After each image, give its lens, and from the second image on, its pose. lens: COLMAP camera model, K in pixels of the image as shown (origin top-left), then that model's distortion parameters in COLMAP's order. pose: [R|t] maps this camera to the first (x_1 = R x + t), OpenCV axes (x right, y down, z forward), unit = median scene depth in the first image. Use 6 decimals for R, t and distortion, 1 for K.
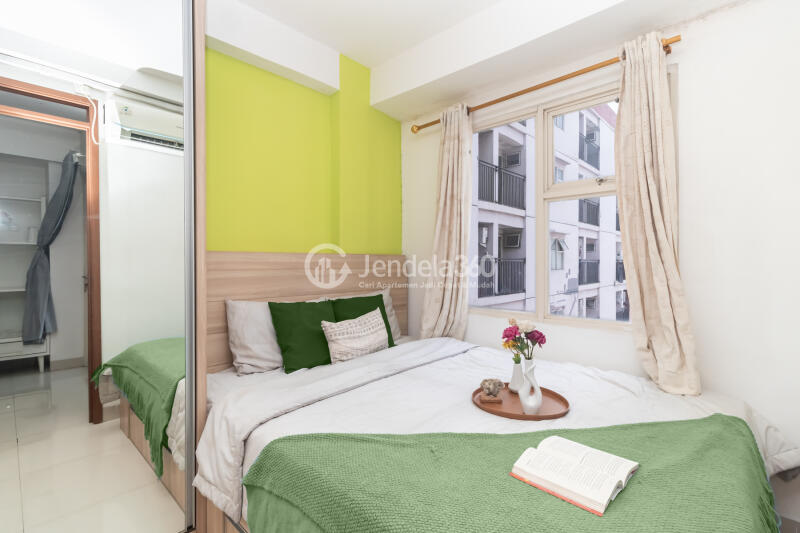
lens RADIAL K [[361.5, 0, 390.4], [0, 361.5, 259.7], [0, 0, 1]] dist [-0.001022, -0.000136]
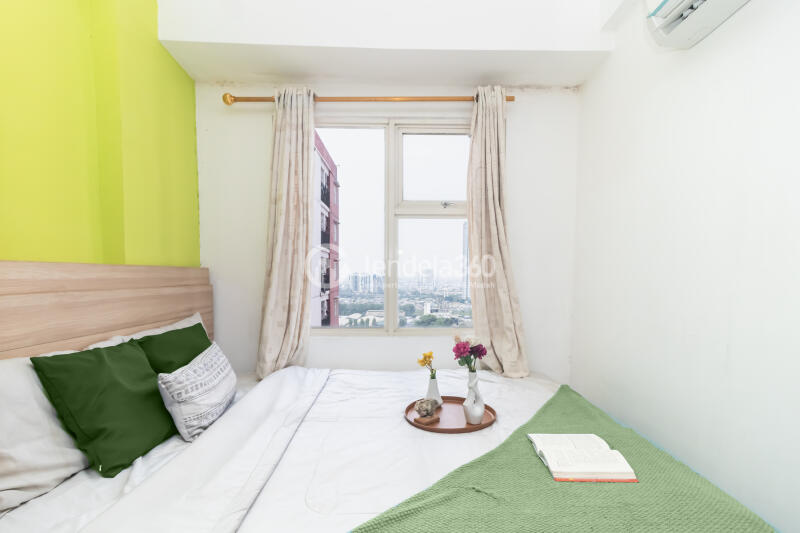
lens RADIAL K [[374.1, 0, 401.3], [0, 374.1, 295.1], [0, 0, 1]] dist [0.003114, 0.000491]
pose [[0.709258, -0.038318, 0.703907, -0.343327], [-0.004094, 0.998281, 0.058468, -0.005132], [-0.704937, -0.044351, 0.707882, 0.260827]]
